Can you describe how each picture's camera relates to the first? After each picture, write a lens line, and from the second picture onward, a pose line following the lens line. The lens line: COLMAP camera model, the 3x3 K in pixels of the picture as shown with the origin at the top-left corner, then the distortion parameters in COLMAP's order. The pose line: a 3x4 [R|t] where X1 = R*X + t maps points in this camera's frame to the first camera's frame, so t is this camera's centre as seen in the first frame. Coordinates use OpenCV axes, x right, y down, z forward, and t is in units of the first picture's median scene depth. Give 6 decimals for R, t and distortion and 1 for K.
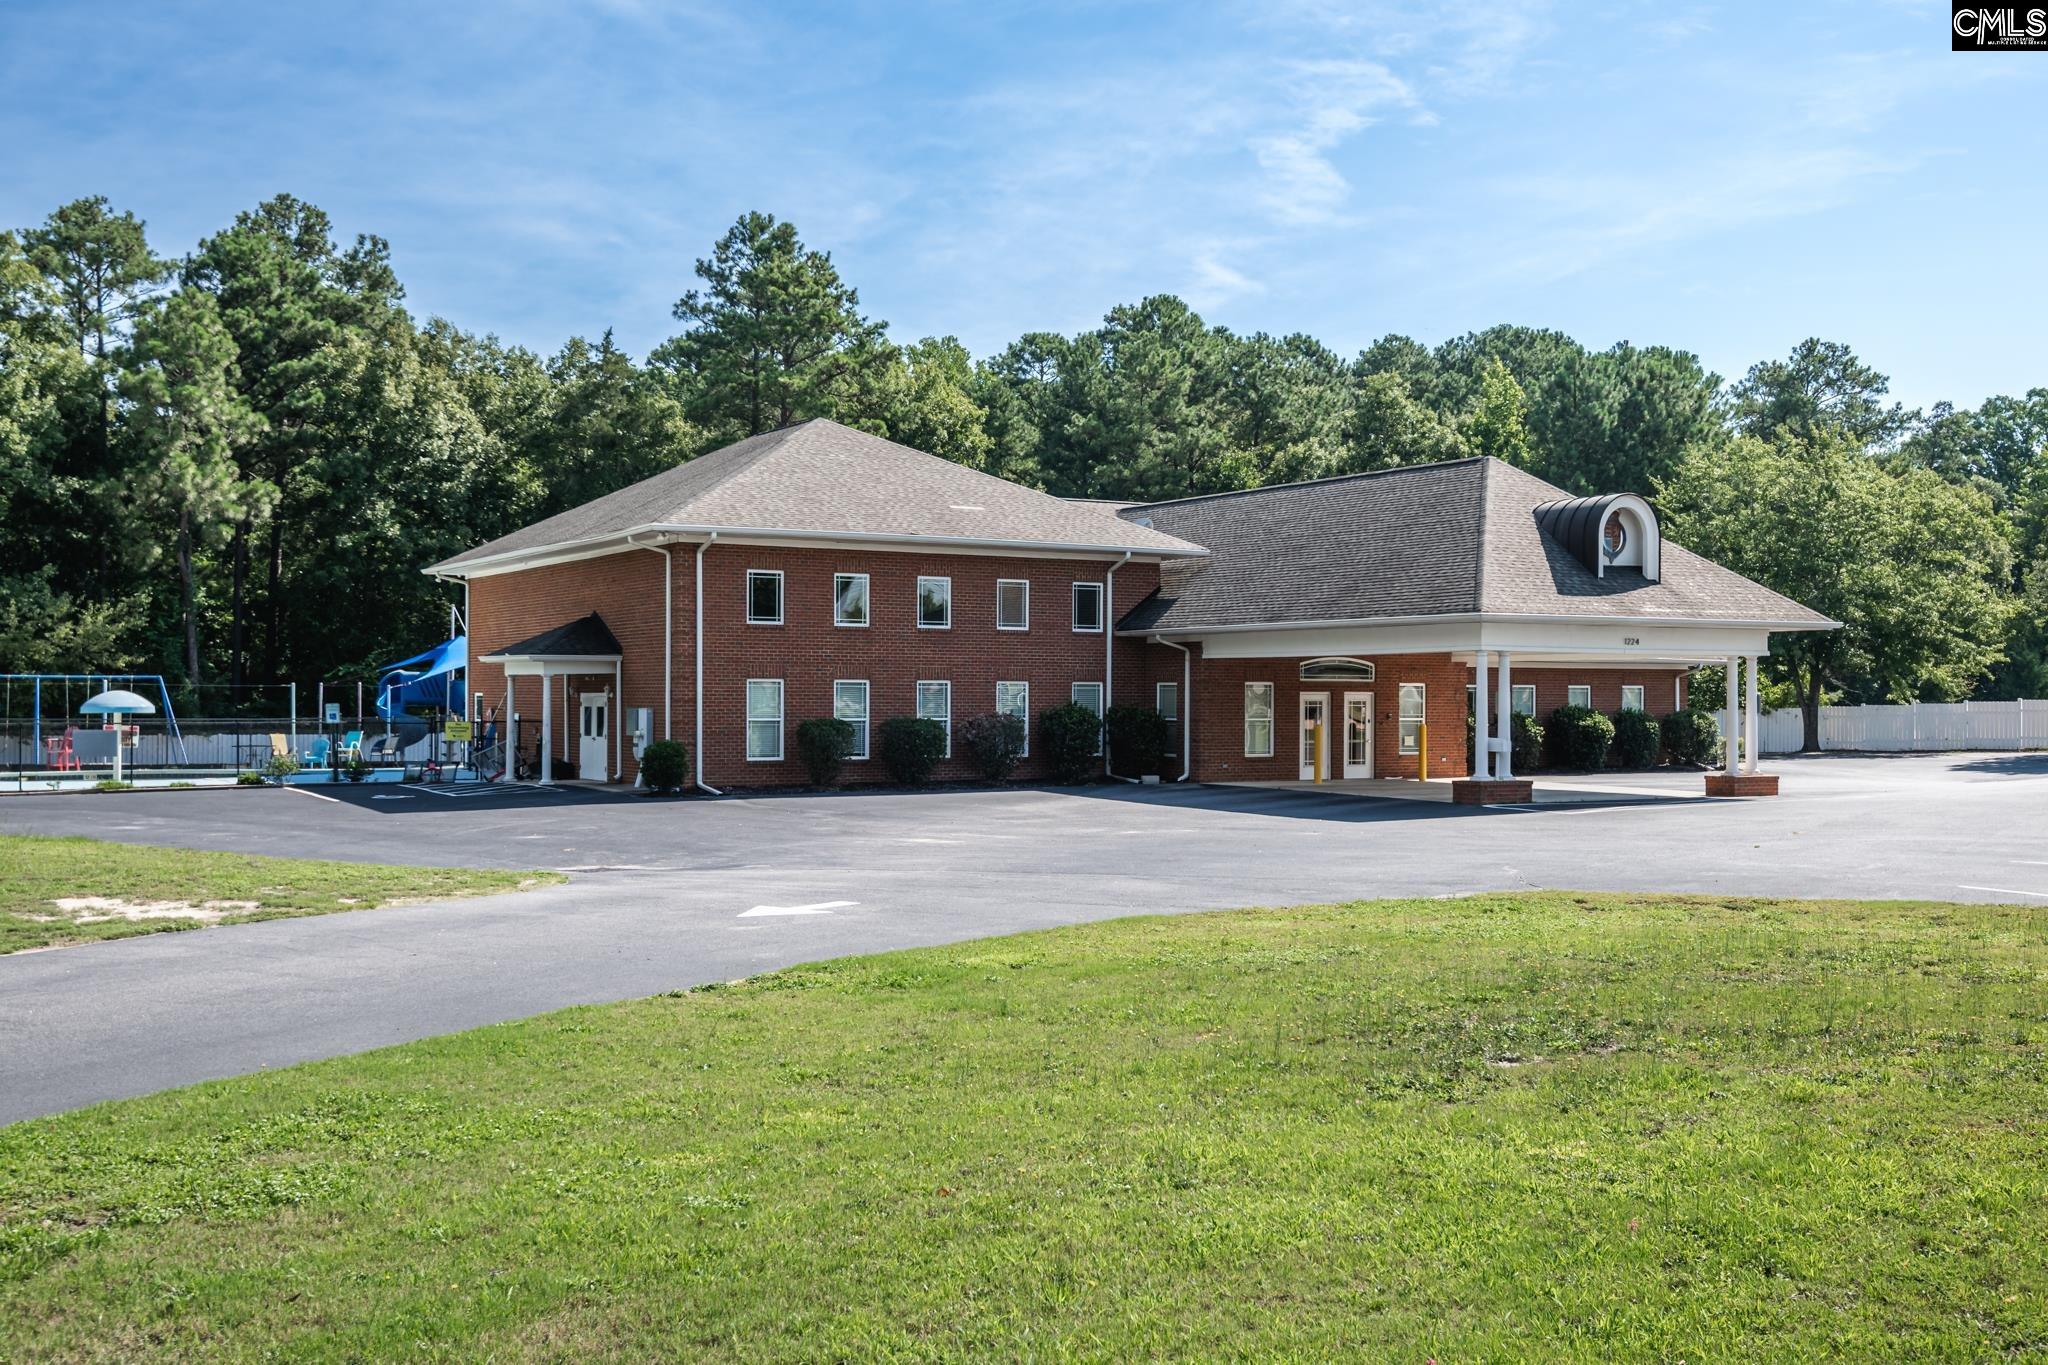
lens RADIAL K [[2028.6, 0, 1024.0], [0, 2028.6, 682.5], [0, 0, 1]] dist [0.051481, 0.017573]
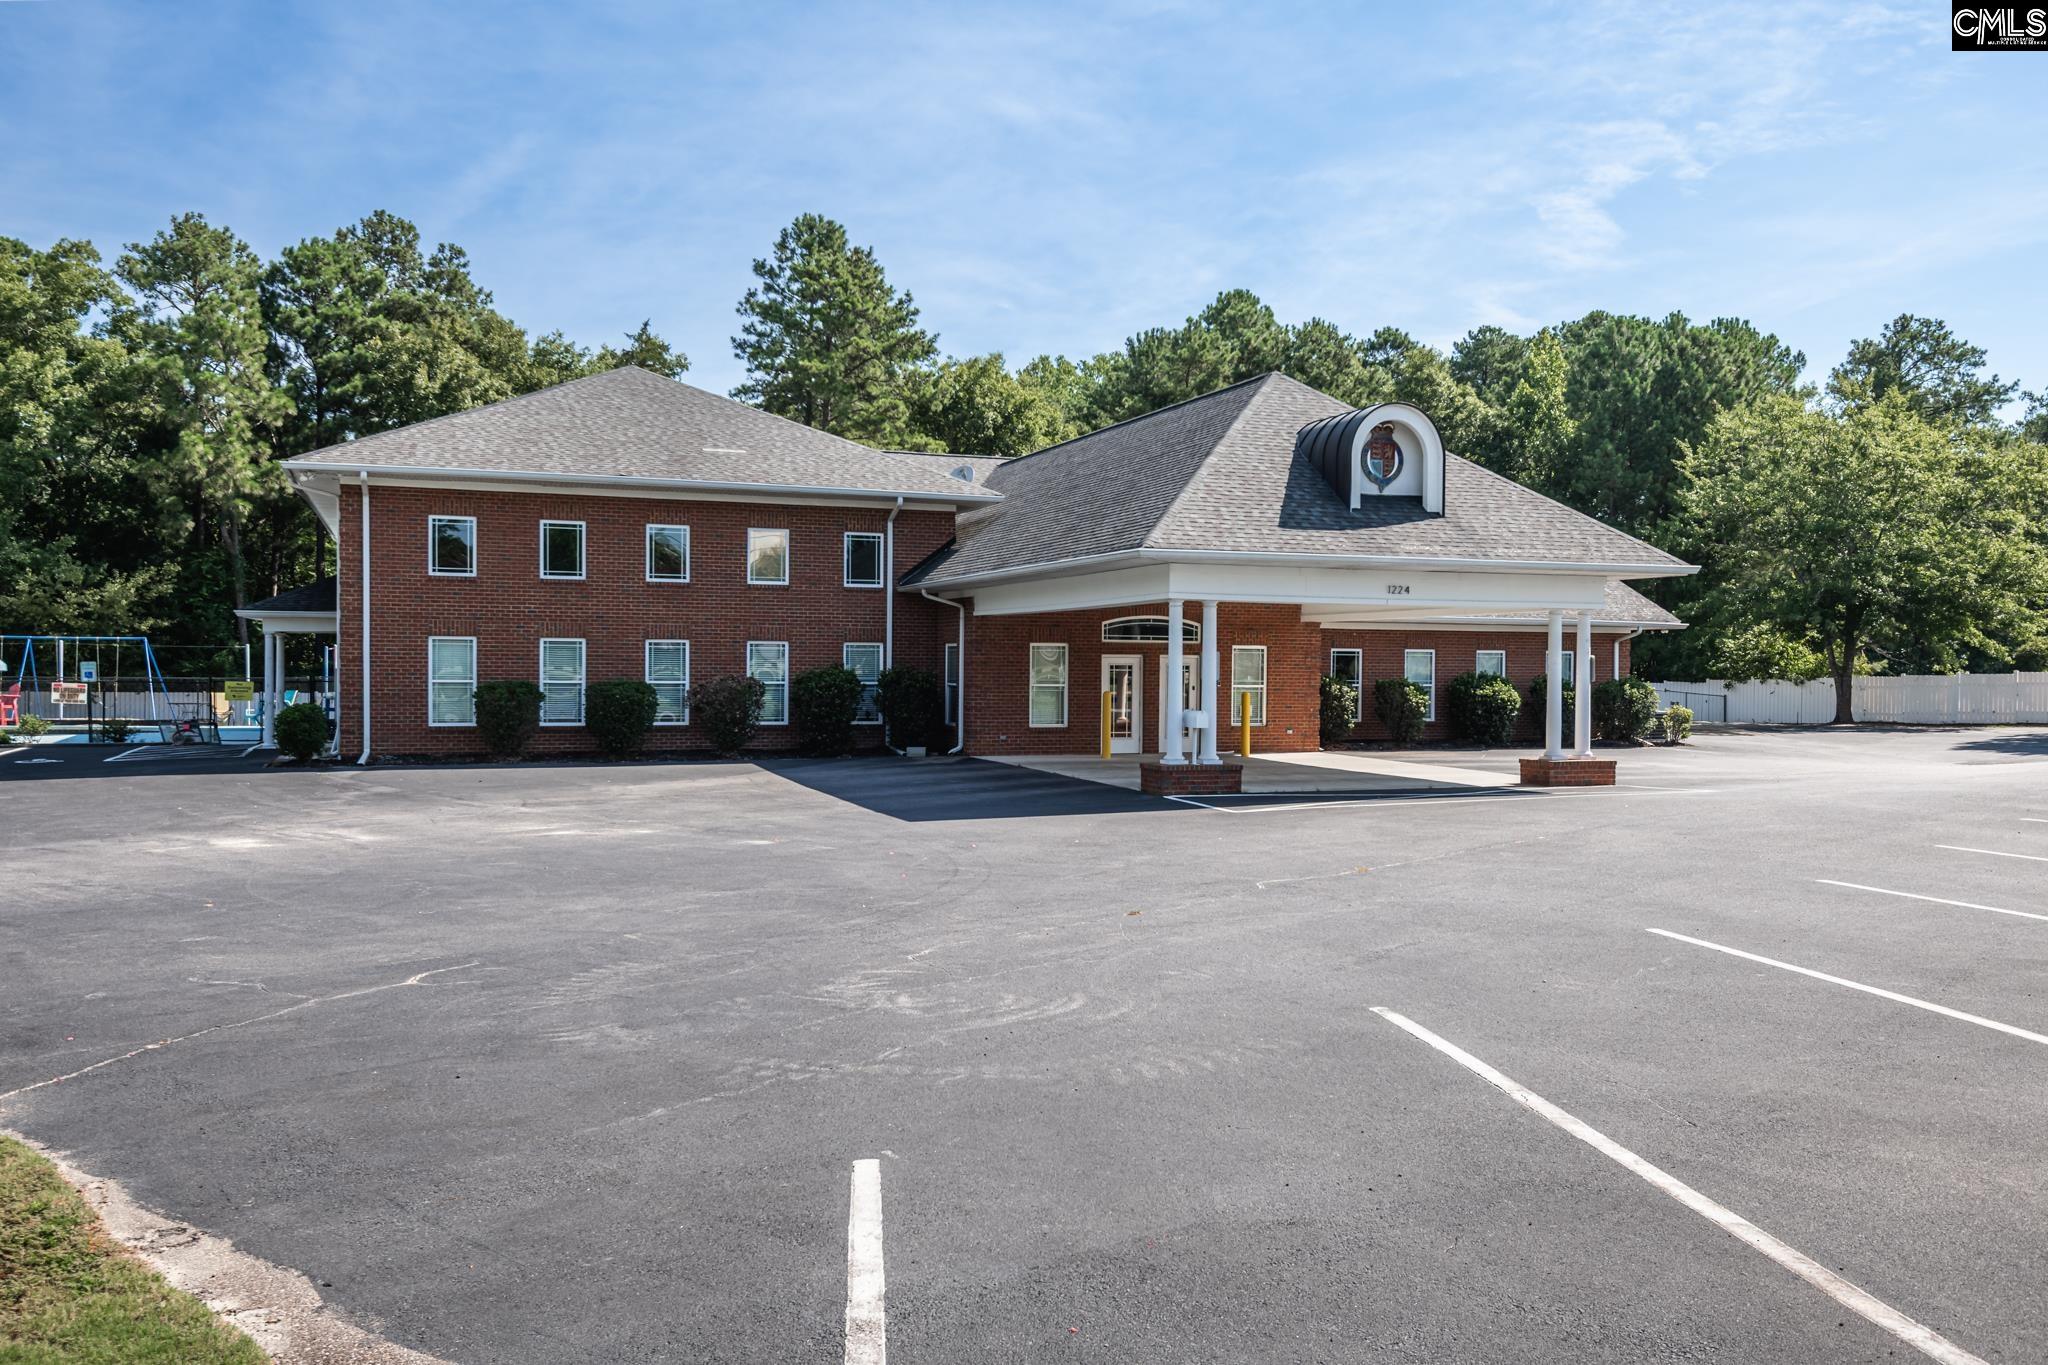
lens RADIAL K [[1589.2, 0, 1024.0], [0, 1589.2, 682.5], [0, 0, 1]] dist [0.037011, -0.006175]
pose [[0.984122, 0.006850, -0.177361, 0.217726], [-0.003834, 0.999842, 0.017346, 0.004761], [0.177451, -0.016391, 0.983993, 0.300186]]
